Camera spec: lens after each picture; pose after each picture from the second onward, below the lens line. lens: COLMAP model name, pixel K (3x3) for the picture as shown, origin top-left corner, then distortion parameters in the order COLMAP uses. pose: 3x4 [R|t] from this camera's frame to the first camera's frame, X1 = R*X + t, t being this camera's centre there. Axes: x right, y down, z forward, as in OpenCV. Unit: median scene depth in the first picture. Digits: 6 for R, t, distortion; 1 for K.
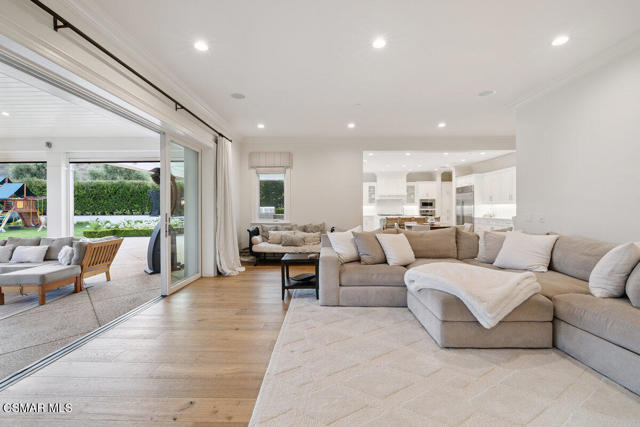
lens RADIAL K [[269.8, 0, 319.7], [0, 269.8, 212.7], [0, 0, 1]] dist [-0.003176, -0.000132]
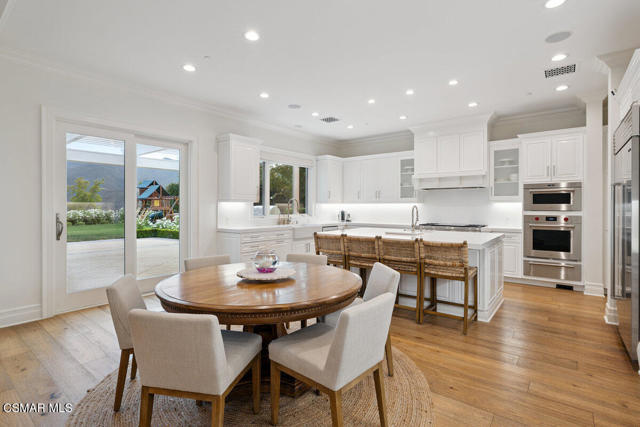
lens RADIAL K [[317.2, 0, 319.3], [0, 317.2, 209.4], [0, 0, 1]] dist [0.004604, 0.000501]
pose [[0.804578, 0.007978, -0.593793, 0.397437], [-0.013158, 0.999904, -0.004394, -0.011485], [0.593701, 0.011349, 0.804606, 0.498910]]
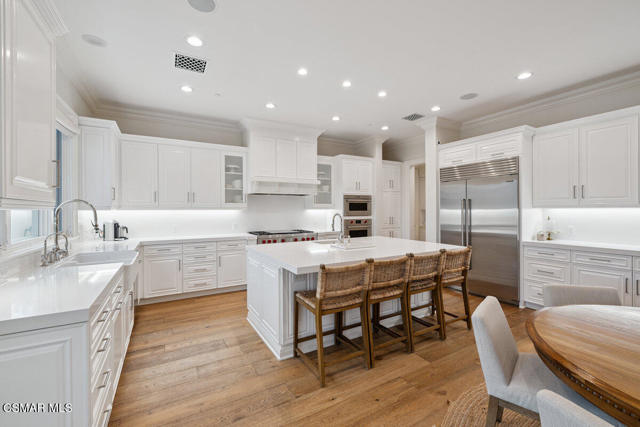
lens RADIAL K [[269.8, 0, 321.3], [0, 269.8, 210.1], [0, 0, 1]] dist [-0.003176, -0.000132]
pose [[0.852543, -0.000074, 0.522656, 0.104366], [0.010171, 0.999813, -0.016448, -0.018113], [-0.522557, 0.019339, 0.852385, 0.635662]]
